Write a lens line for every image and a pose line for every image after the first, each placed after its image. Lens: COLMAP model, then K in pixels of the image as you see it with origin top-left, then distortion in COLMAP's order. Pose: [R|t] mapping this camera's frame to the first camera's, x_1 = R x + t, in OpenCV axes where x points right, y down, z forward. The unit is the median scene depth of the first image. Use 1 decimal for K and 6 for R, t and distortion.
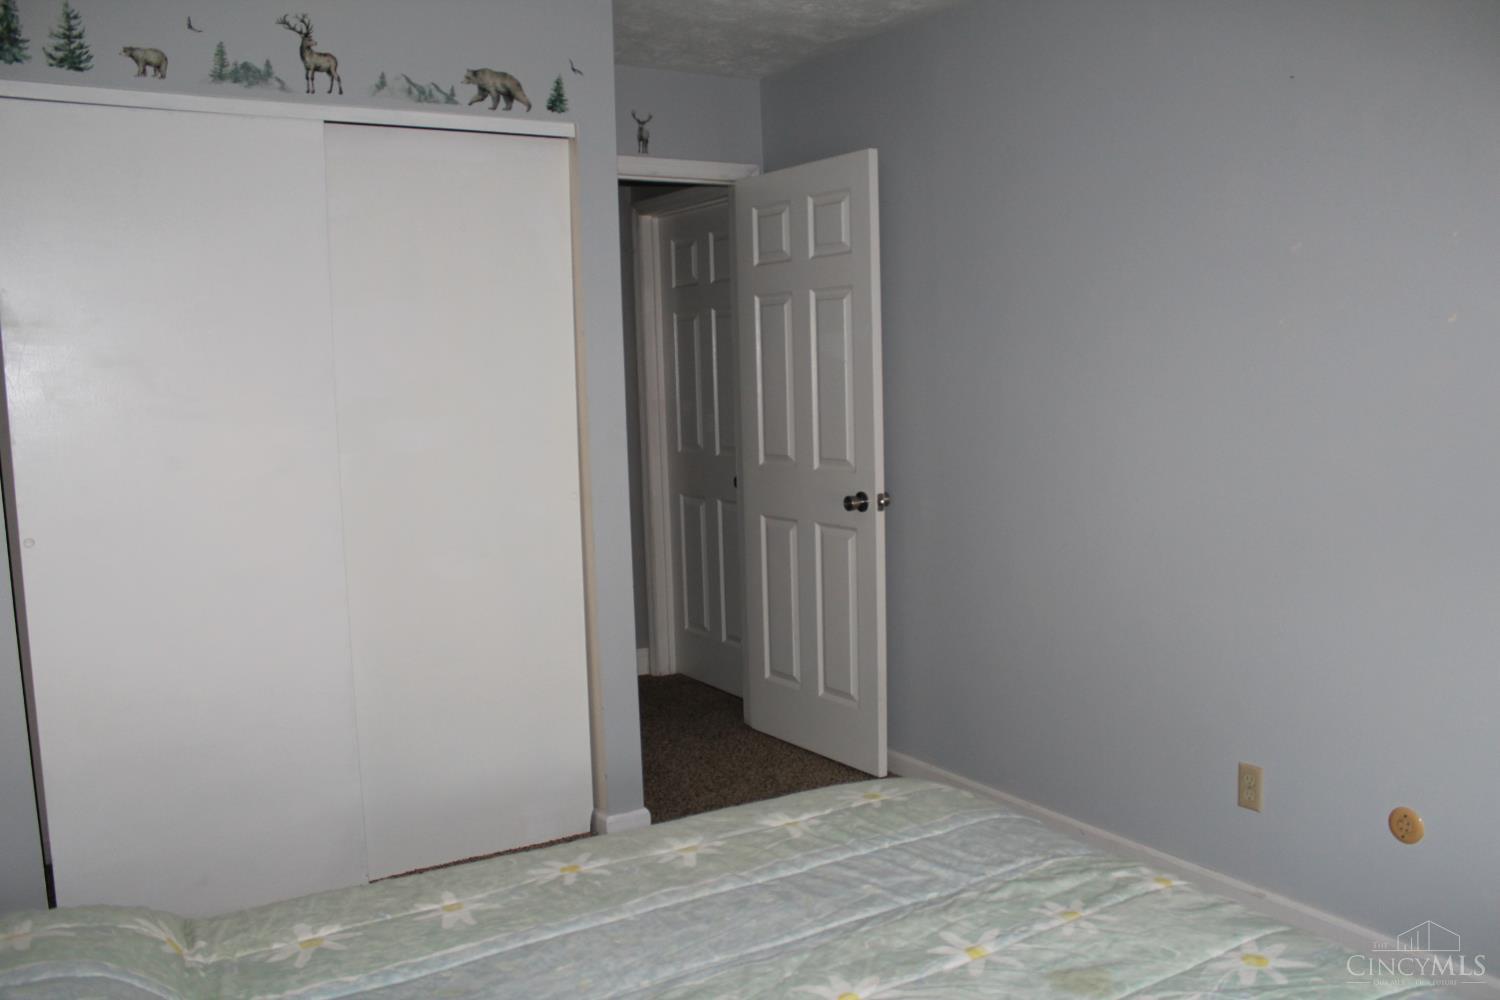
lens RADIAL K [[1272.4, 0, 751.0], [0, 1272.4, 504.4], [0, 0, 1]] dist [-0.136807, 0.103947]
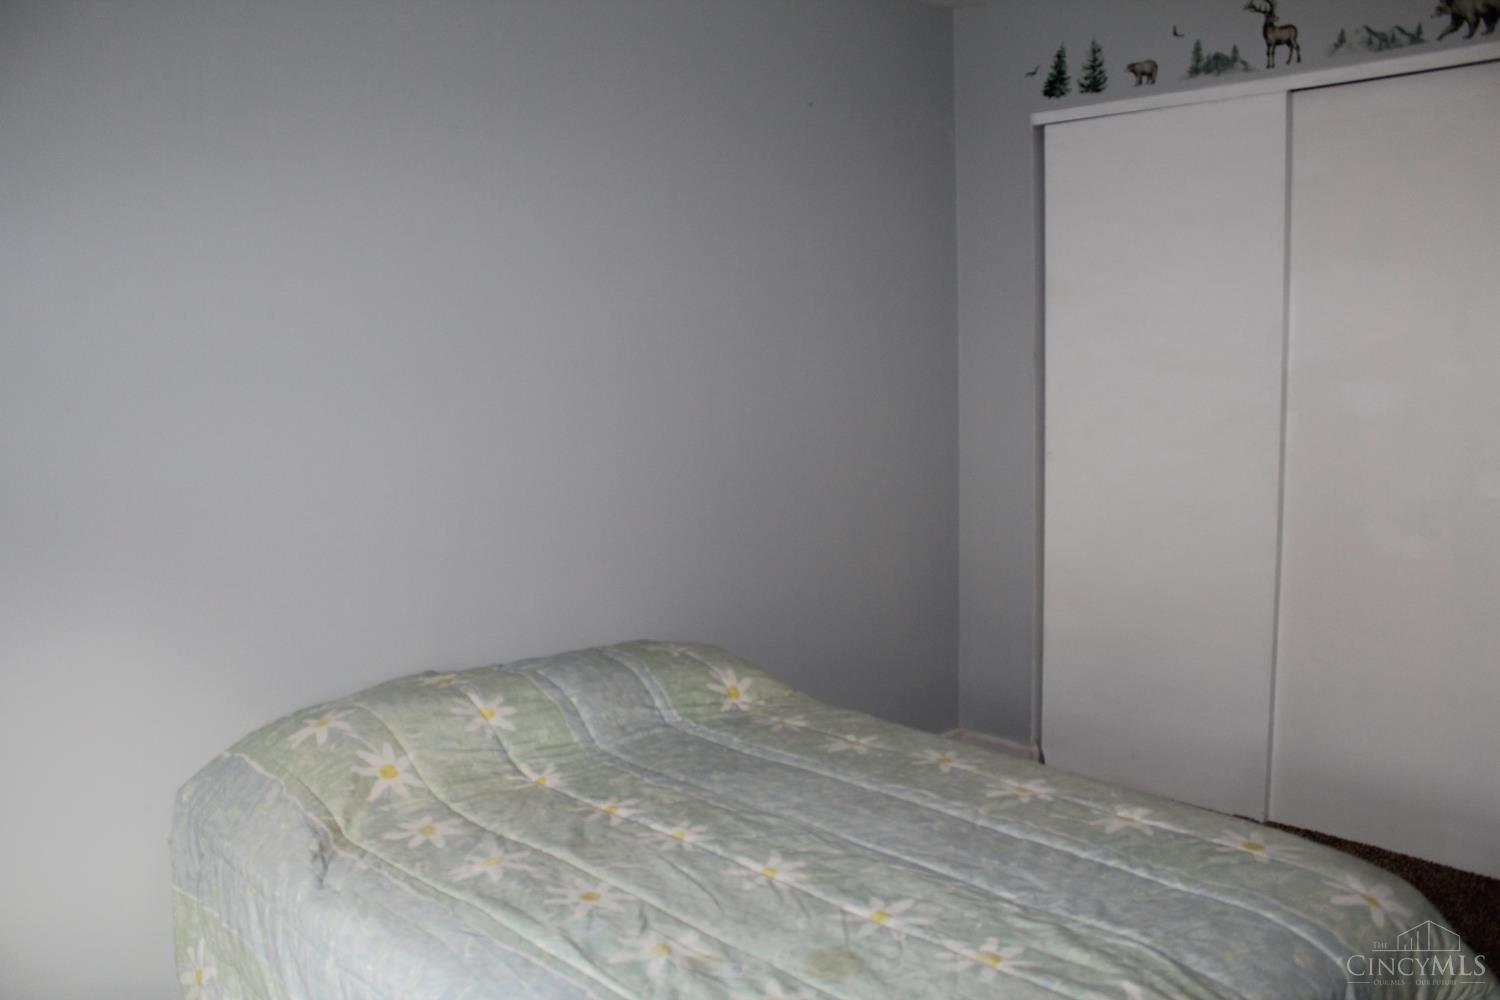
lens RADIAL K [[1272.4, 0, 746.6], [0, 1272.4, 501.7], [0, 0, 1]] dist [-0.136807, 0.103947]
pose [[0.175789, 0.136372, -0.974936, 0.662799], [-0.094504, 0.988122, 0.121176, -0.053039], [0.979881, 0.070834, 0.186589, 0.405592]]
